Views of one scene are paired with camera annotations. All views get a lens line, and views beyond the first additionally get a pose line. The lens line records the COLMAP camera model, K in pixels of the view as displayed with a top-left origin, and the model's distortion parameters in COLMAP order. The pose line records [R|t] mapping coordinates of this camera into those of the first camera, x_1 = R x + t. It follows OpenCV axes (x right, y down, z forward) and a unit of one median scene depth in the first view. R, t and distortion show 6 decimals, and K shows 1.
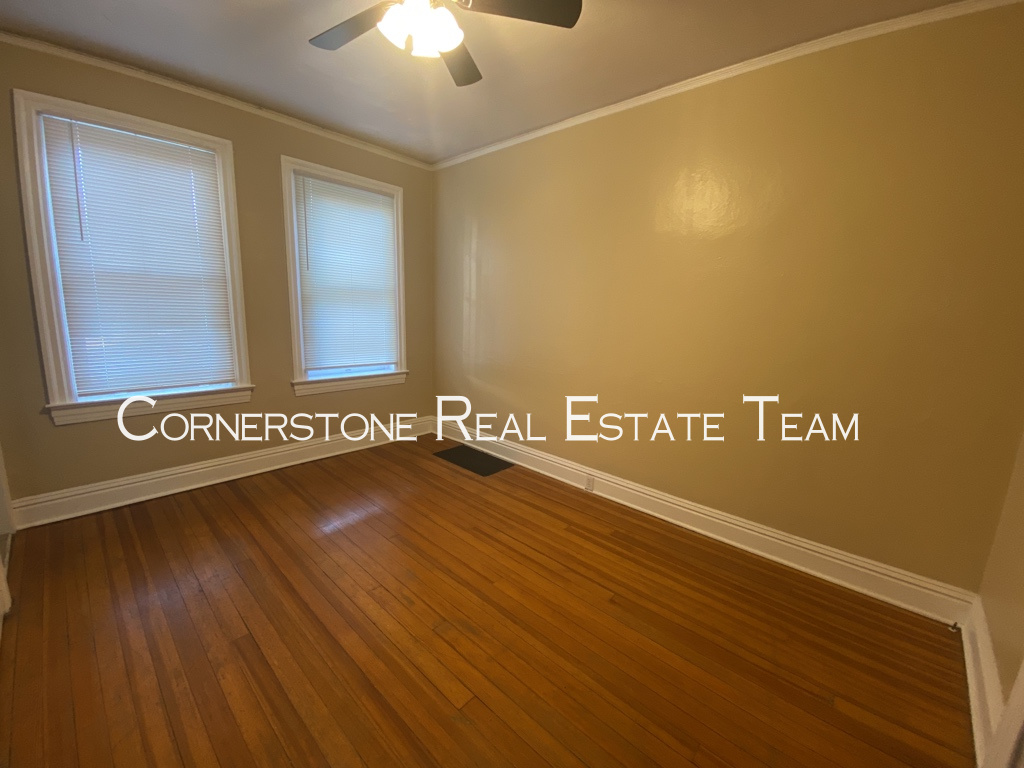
lens RADIAL K [[419.2, 0, 509.3], [0, 419.2, 385.1], [0, 0, 1]] dist [-0.001280, -0.000262]
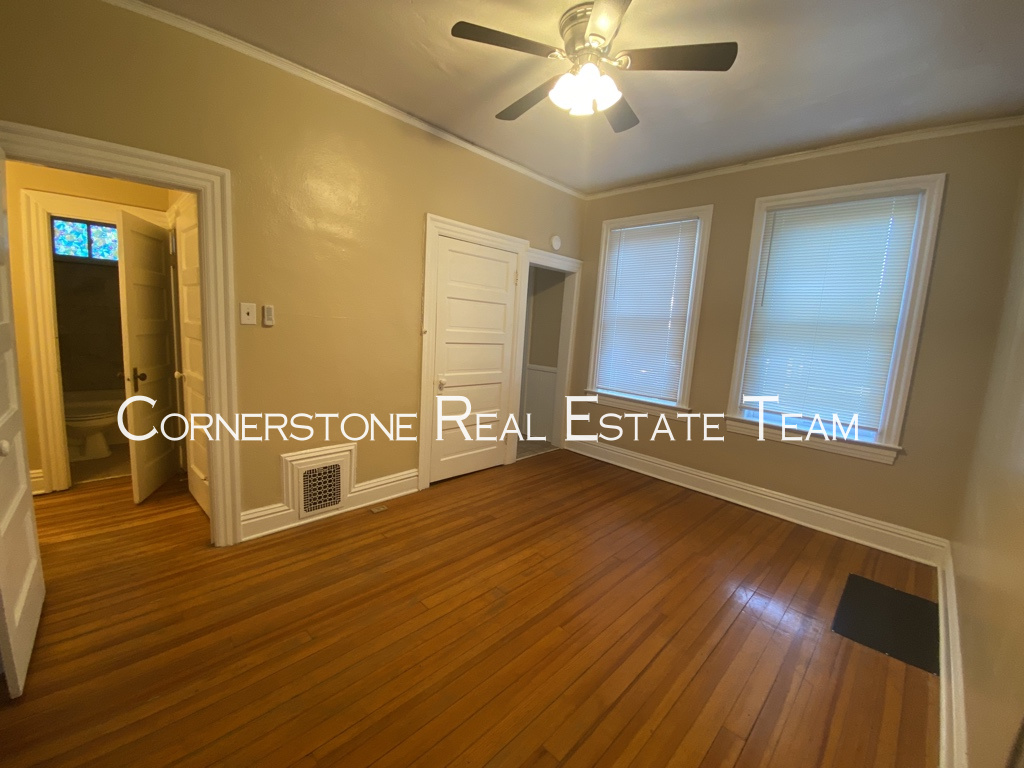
lens RADIAL K [[419.2, 0, 509.3], [0, 419.2, 385.1], [0, 0, 1]] dist [-0.001280, -0.000262]
pose [[-0.045451, 0.109040, -0.992998, 0.581422], [-0.247172, 0.961890, 0.116937, -0.077923], [0.967905, 0.250756, -0.016768, 0.557950]]
